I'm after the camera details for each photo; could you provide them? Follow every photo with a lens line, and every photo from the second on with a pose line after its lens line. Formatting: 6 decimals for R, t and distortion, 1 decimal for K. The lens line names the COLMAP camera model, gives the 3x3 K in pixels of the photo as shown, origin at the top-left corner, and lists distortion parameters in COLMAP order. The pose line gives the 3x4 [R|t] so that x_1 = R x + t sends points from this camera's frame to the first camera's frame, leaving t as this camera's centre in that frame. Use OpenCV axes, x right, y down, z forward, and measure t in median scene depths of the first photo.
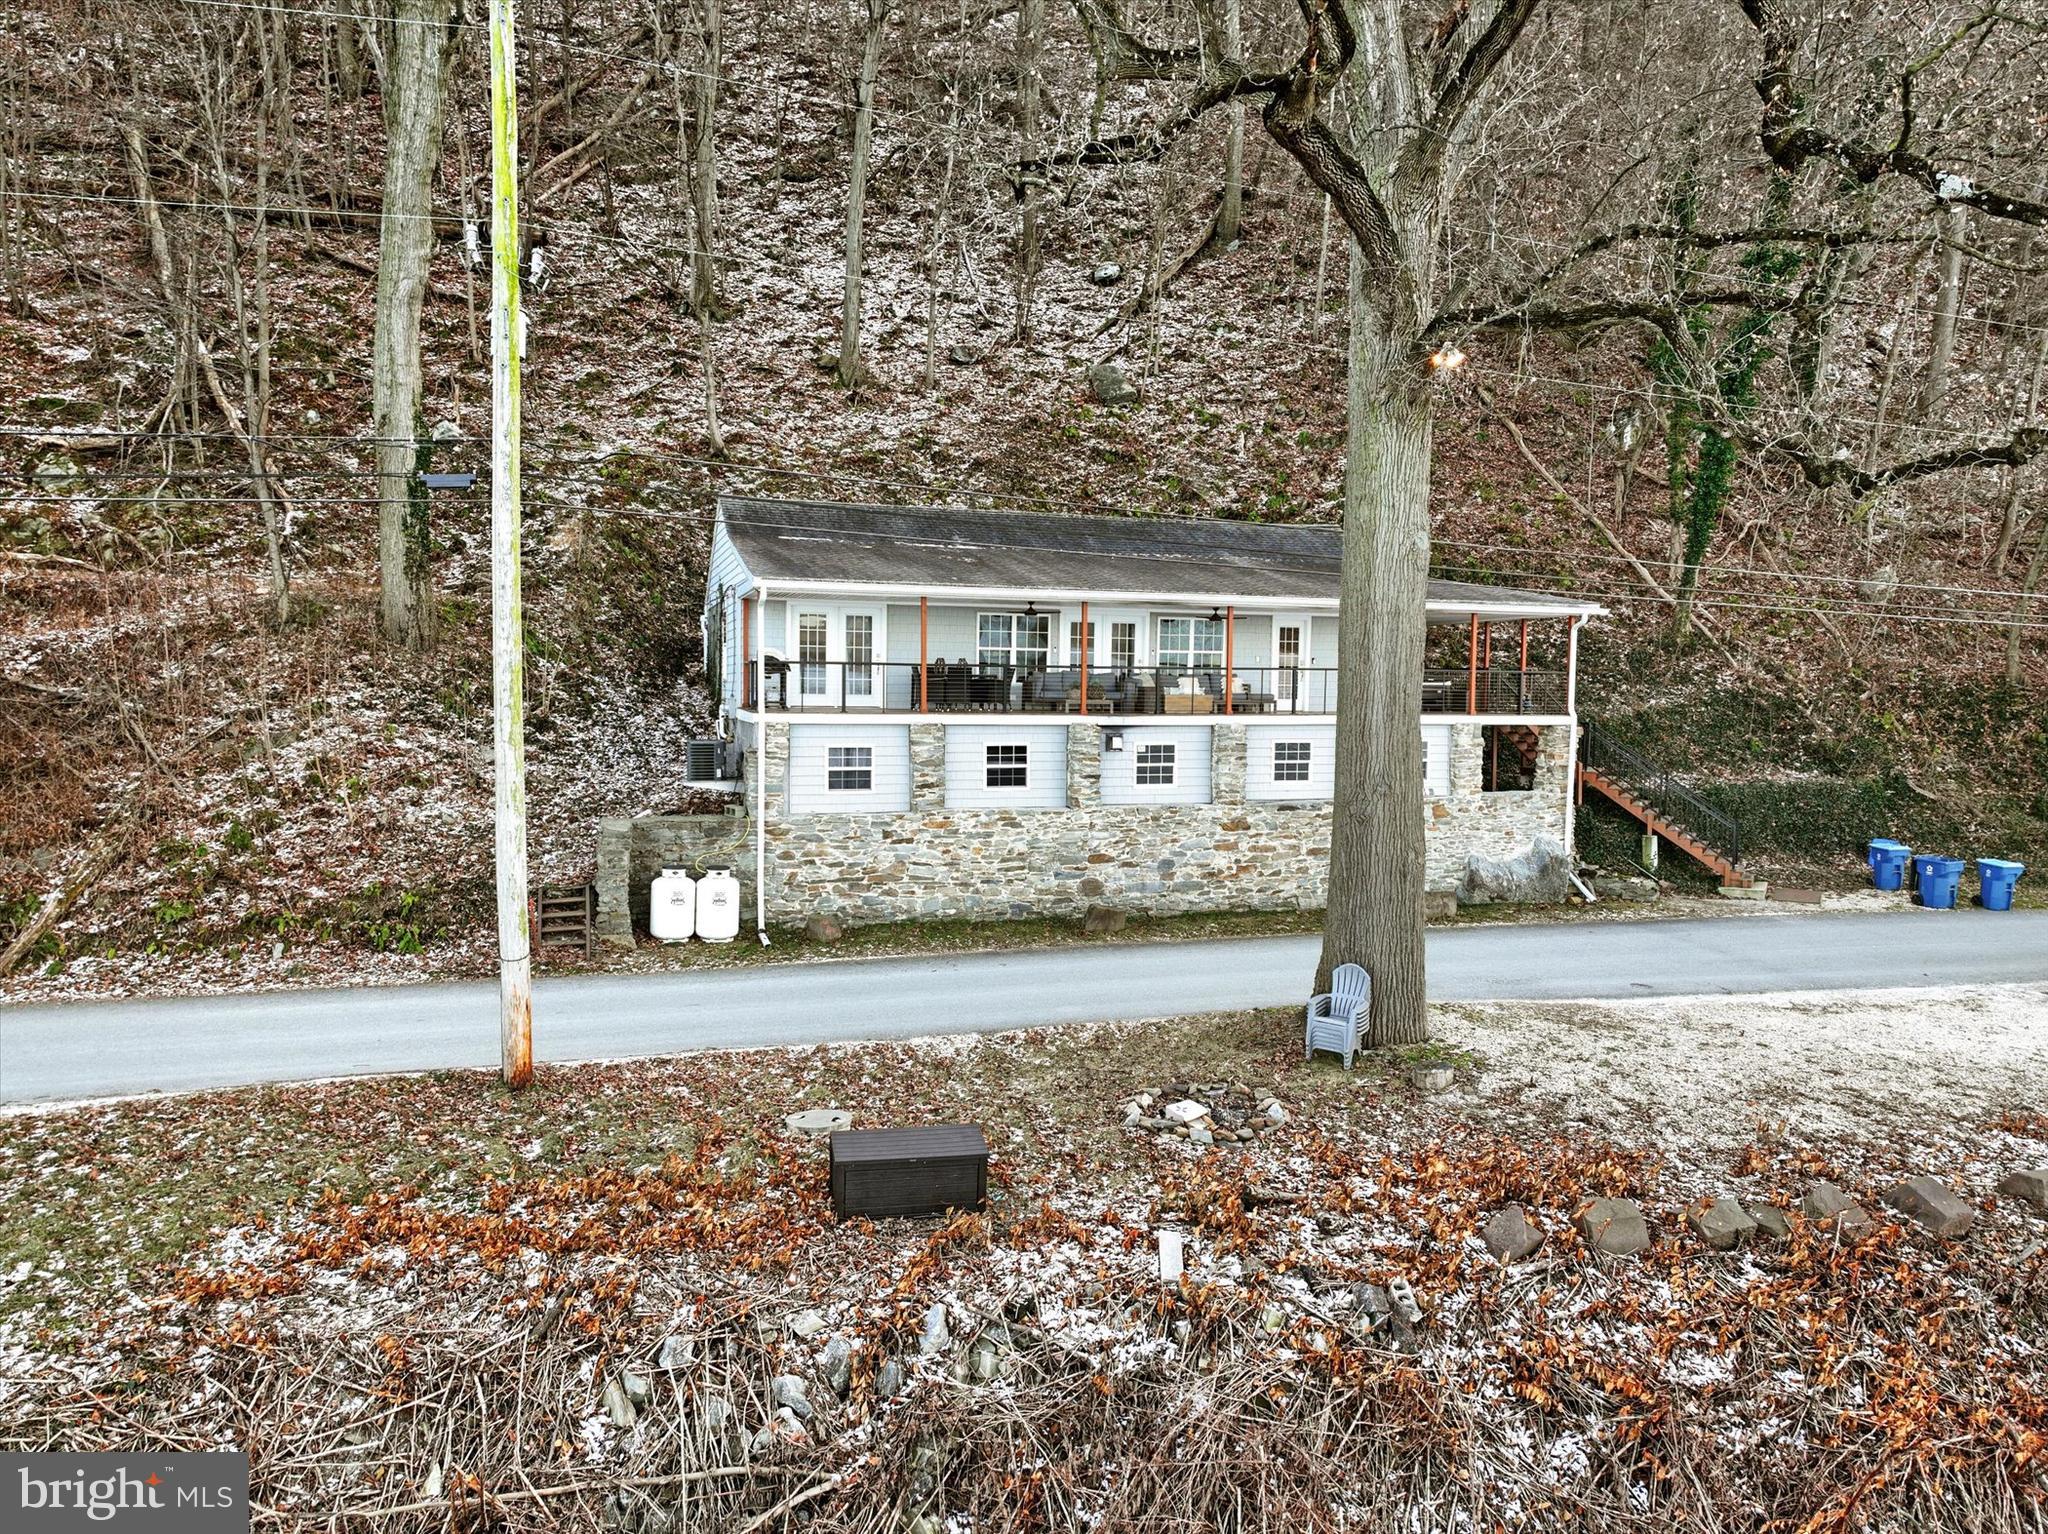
lens RADIAL K [[1438.7, 0, 1024.6], [0, 1438.7, 771.4], [0, 0, 1]] dist [0.002515, 0.013845]
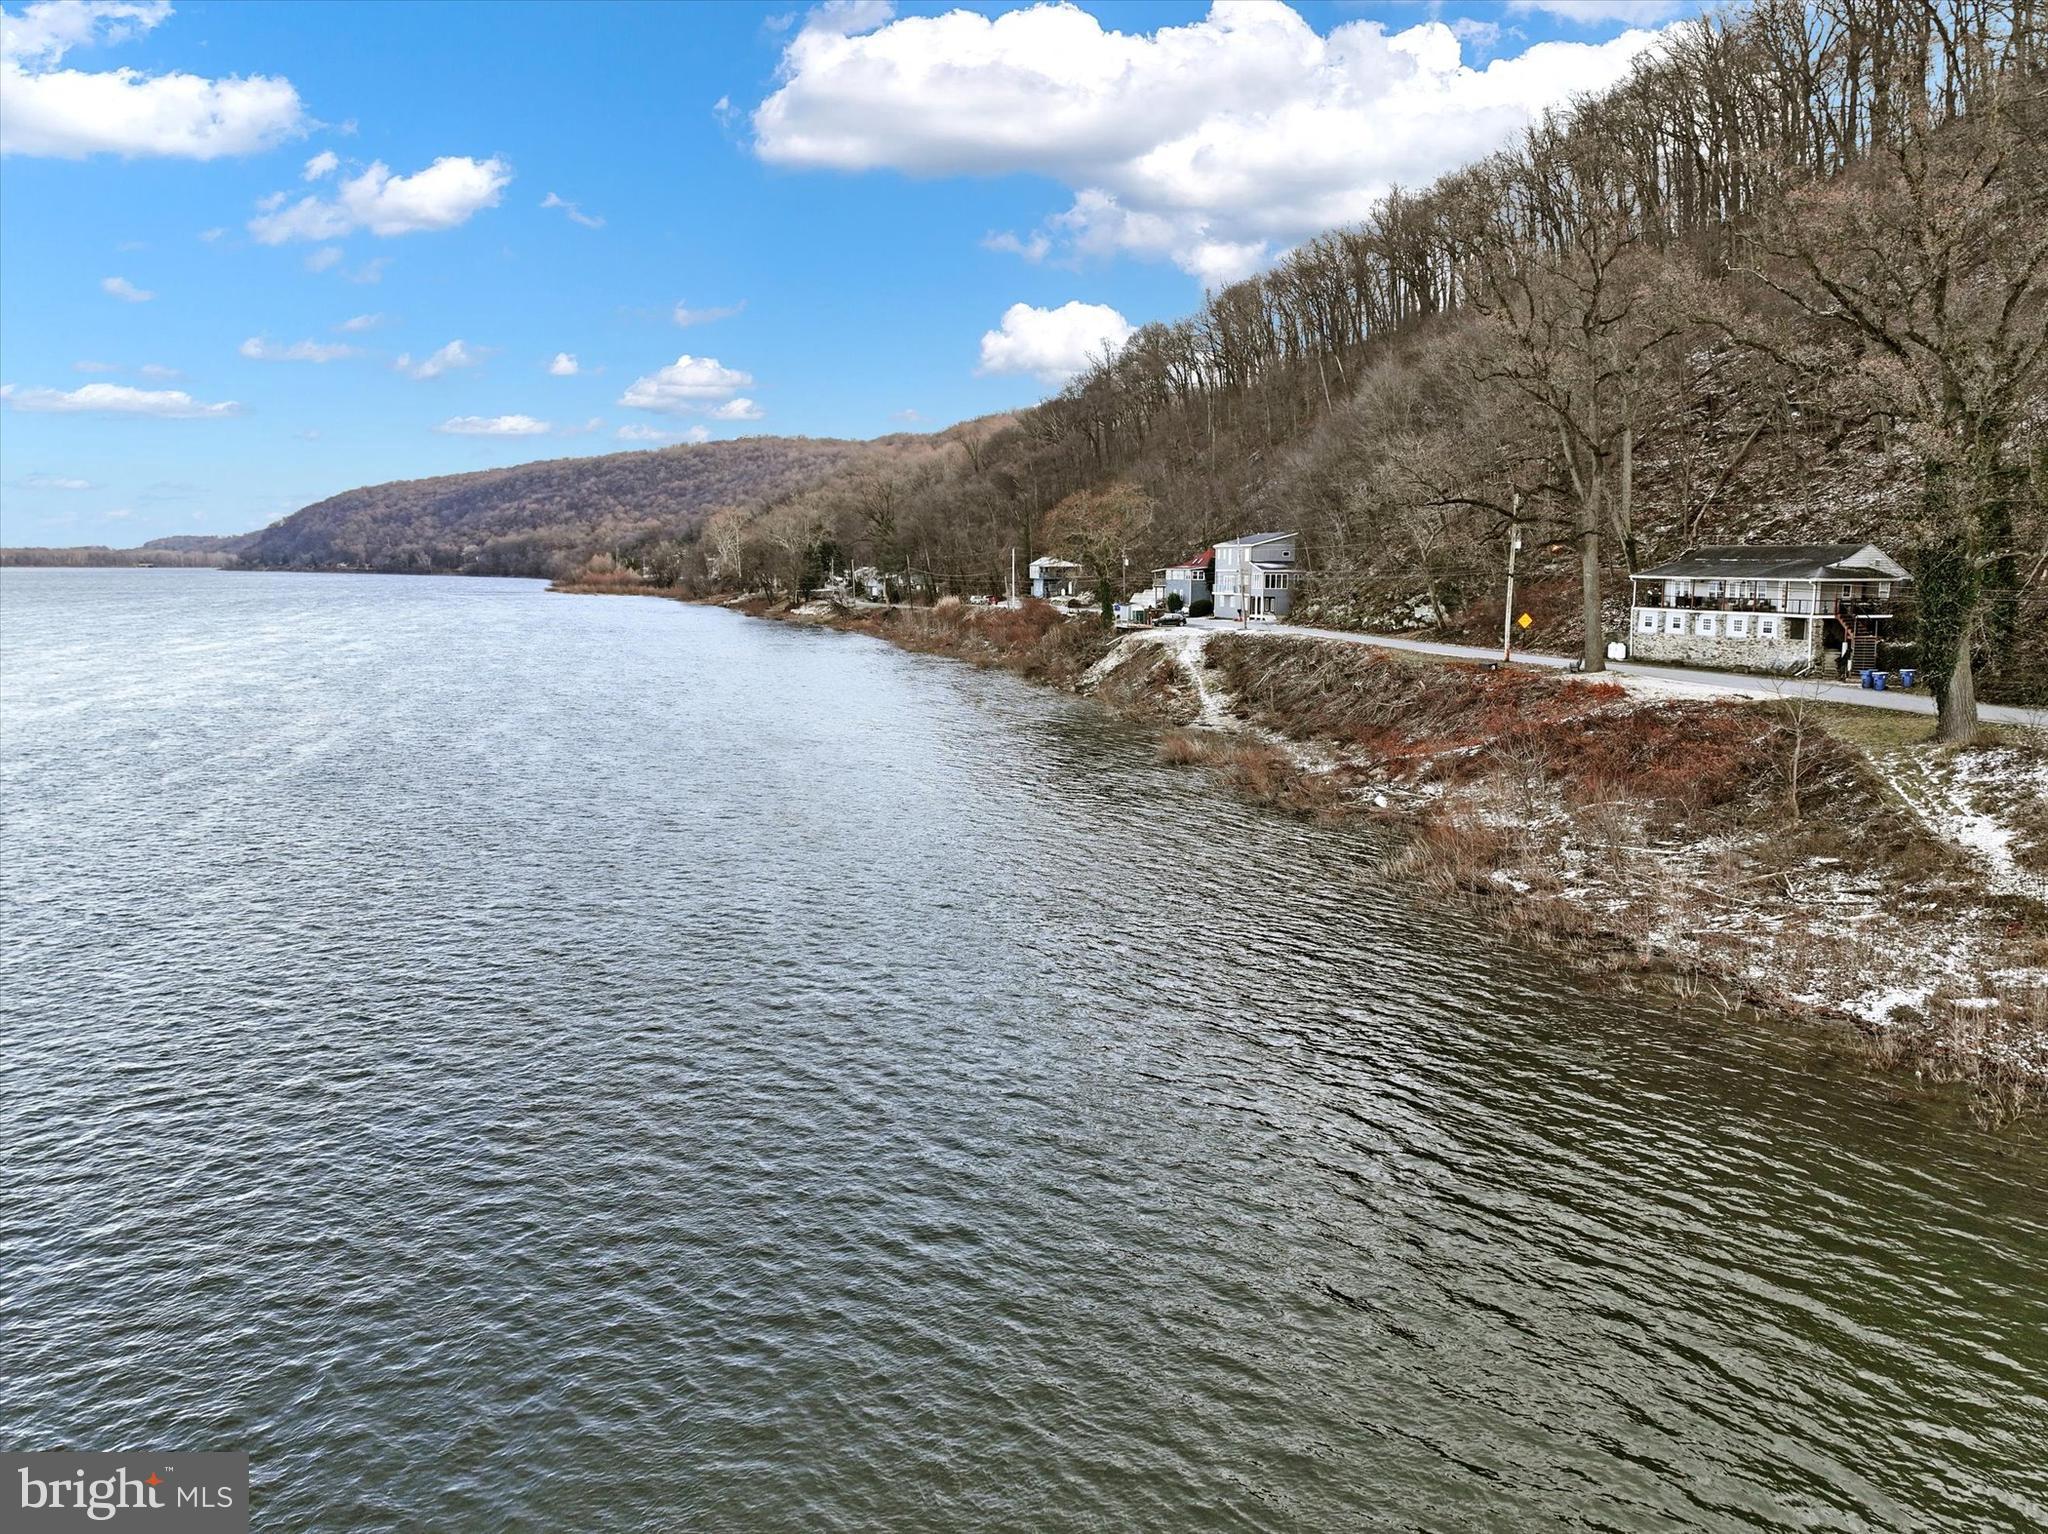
lens RADIAL K [[1438.7, 0, 1031.3], [0, 1438.7, 771.5], [0, 0, 1]] dist [0.002515, 0.013845]
pose [[-0.031644, 0.134150, -0.990456, 3.742631], [-0.063046, 0.988711, 0.135928, -0.024266], [0.997509, 0.066745, -0.022829, -0.576305]]
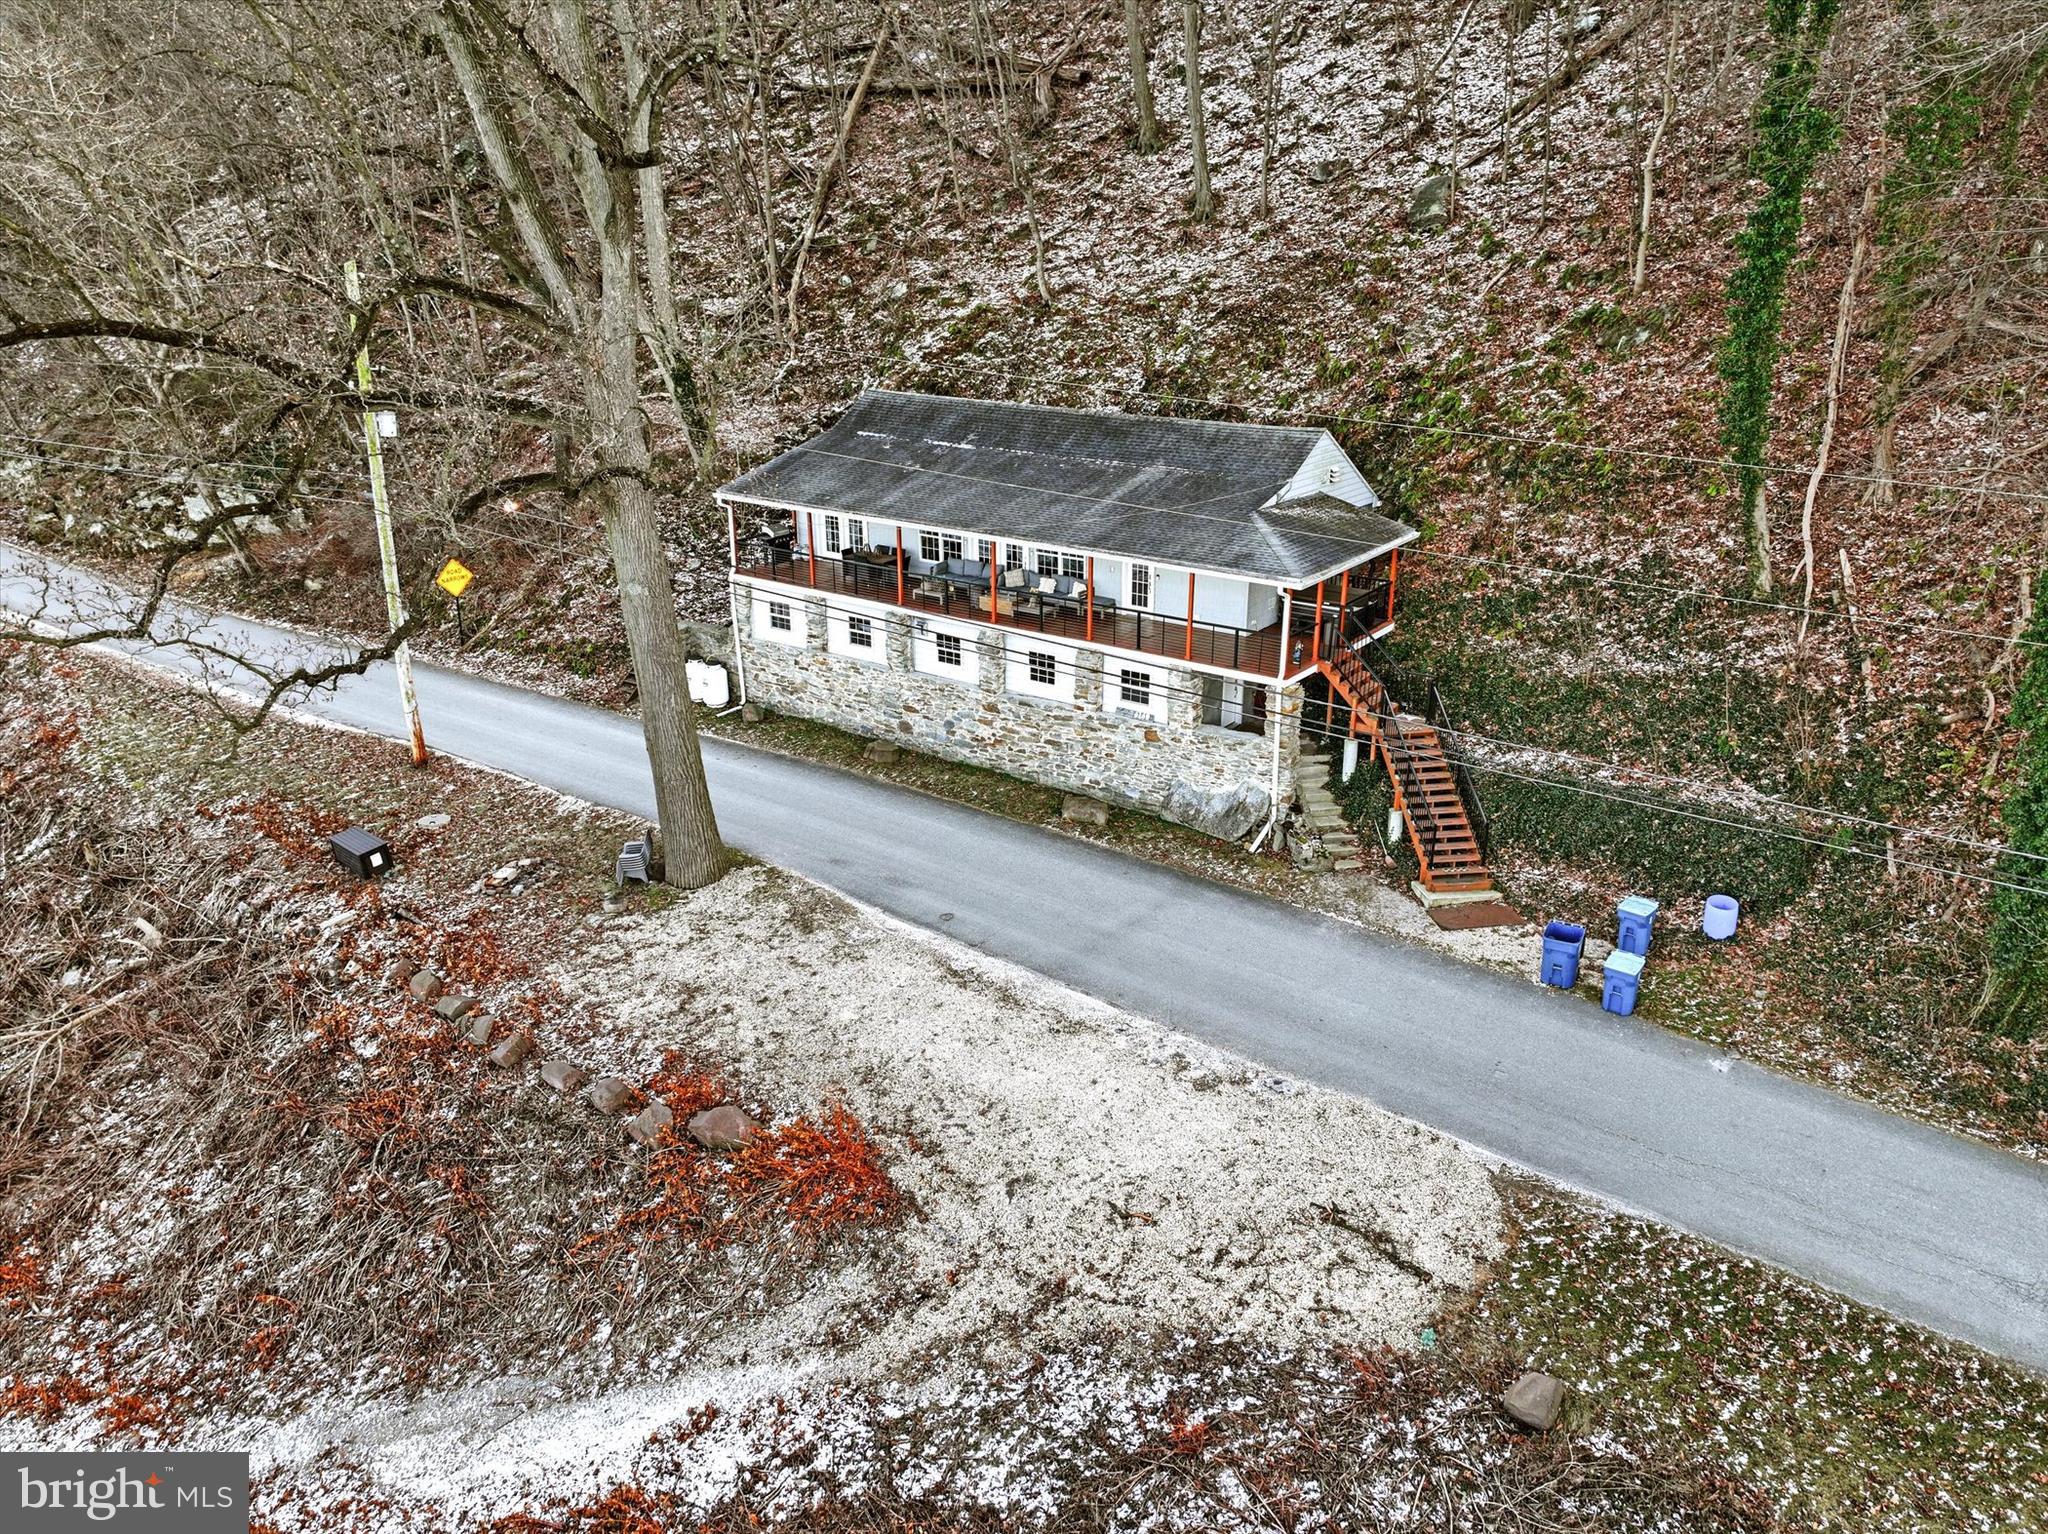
lens RADIAL K [[1438.7, 0, 1022.2], [0, 1438.7, 769.3], [0, 0, 1]] dist [0.002515, 0.013845]
pose [[0.604481, 0.275313, -0.747533, 1.148282], [-0.046238, 0.948925, 0.312095, -0.316050], [0.795277, -0.154091, 0.586337, 0.256934]]
